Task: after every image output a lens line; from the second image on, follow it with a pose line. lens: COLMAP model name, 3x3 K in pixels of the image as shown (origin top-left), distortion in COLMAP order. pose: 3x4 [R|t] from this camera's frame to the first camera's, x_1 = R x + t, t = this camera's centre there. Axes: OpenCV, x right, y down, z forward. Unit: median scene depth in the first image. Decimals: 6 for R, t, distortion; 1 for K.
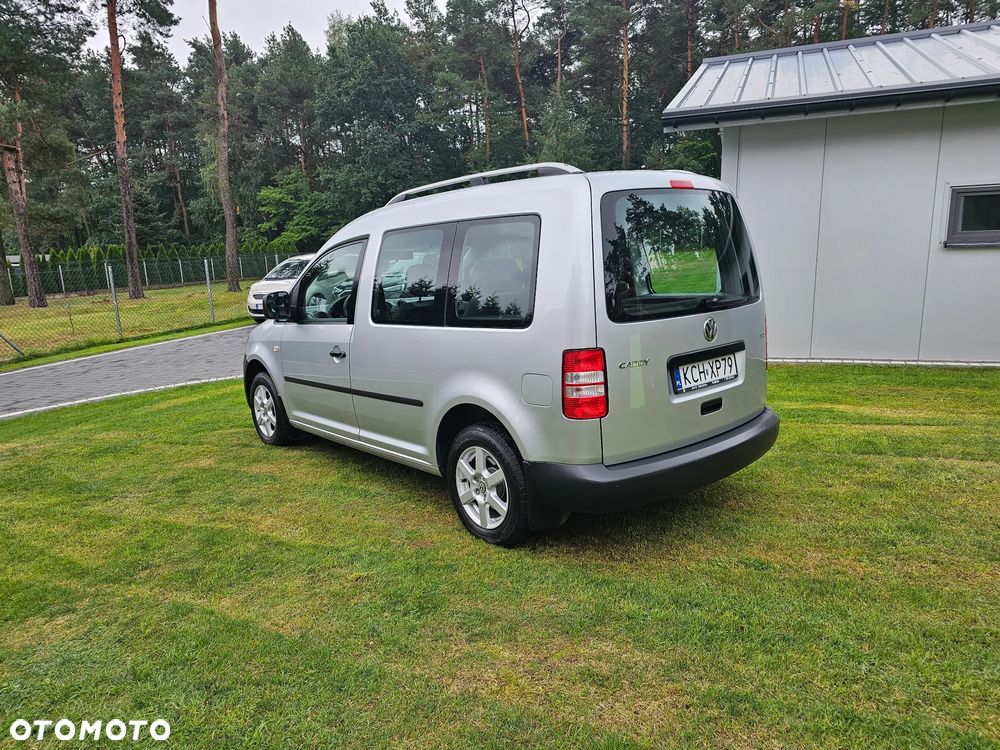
lens RADIAL K [[693.7, 0, 497.5], [0, 693.7, 408.3], [0, 0, 1]] dist [-0.001754, -0.005115]
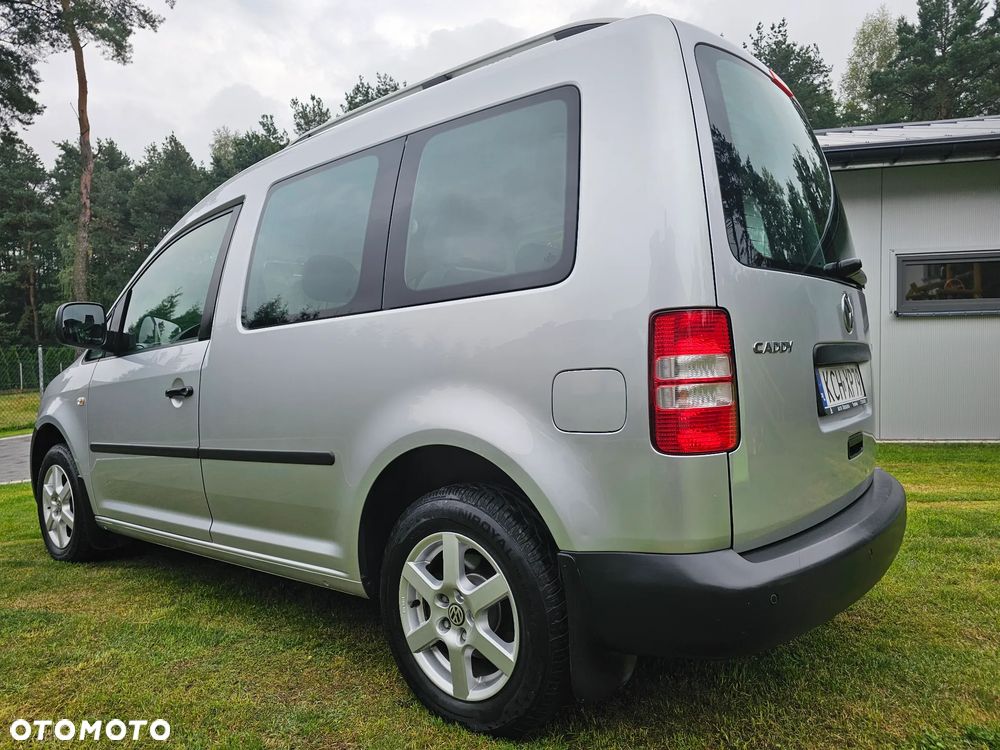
lens RADIAL K [[687.1, 0, 514.4], [0, 687.1, 387.5], [0, 0, 1]] dist [-0.007987, 0.000607]
pose [[0.981574, 0.005351, 0.191009, -0.049648], [0.032454, 0.980417, -0.194241, 0.032205], [-0.188308, 0.196861, 0.962178, 0.306099]]
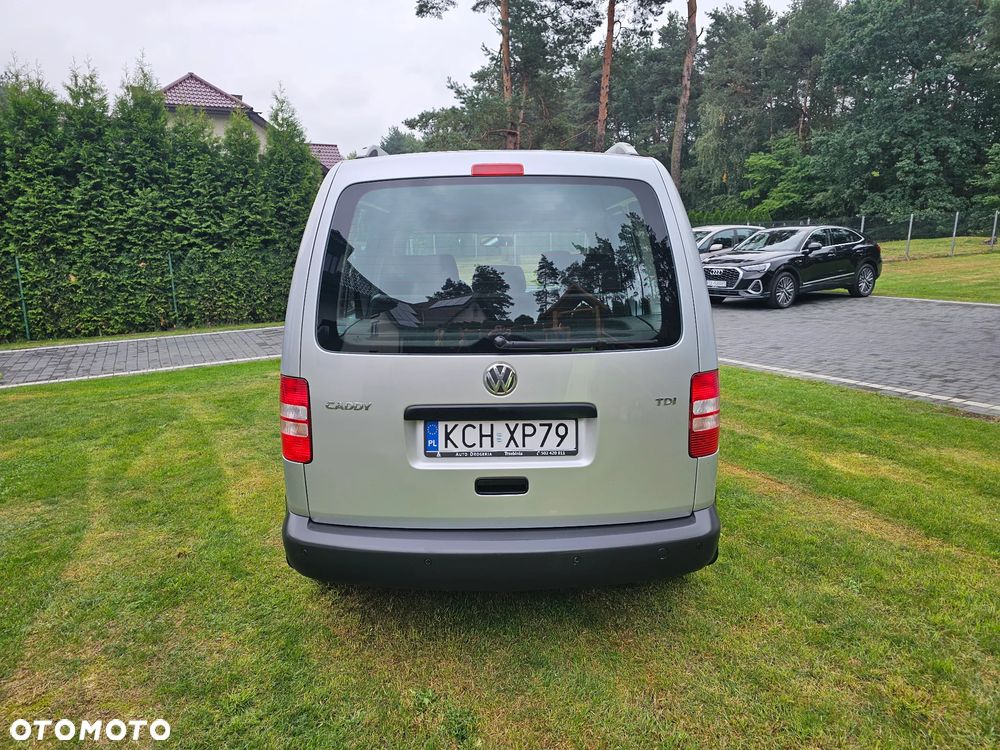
lens RADIAL K [[677.6, 0, 496.6], [0, 677.6, 376.1], [0, 0, 1]] dist [0.037548, -0.000433]
pose [[0.754089, 0.168322, -0.634836, 0.446534], [-0.163792, 0.984257, 0.066409, -0.097364], [0.636020, 0.053903, 0.769788, 0.287247]]
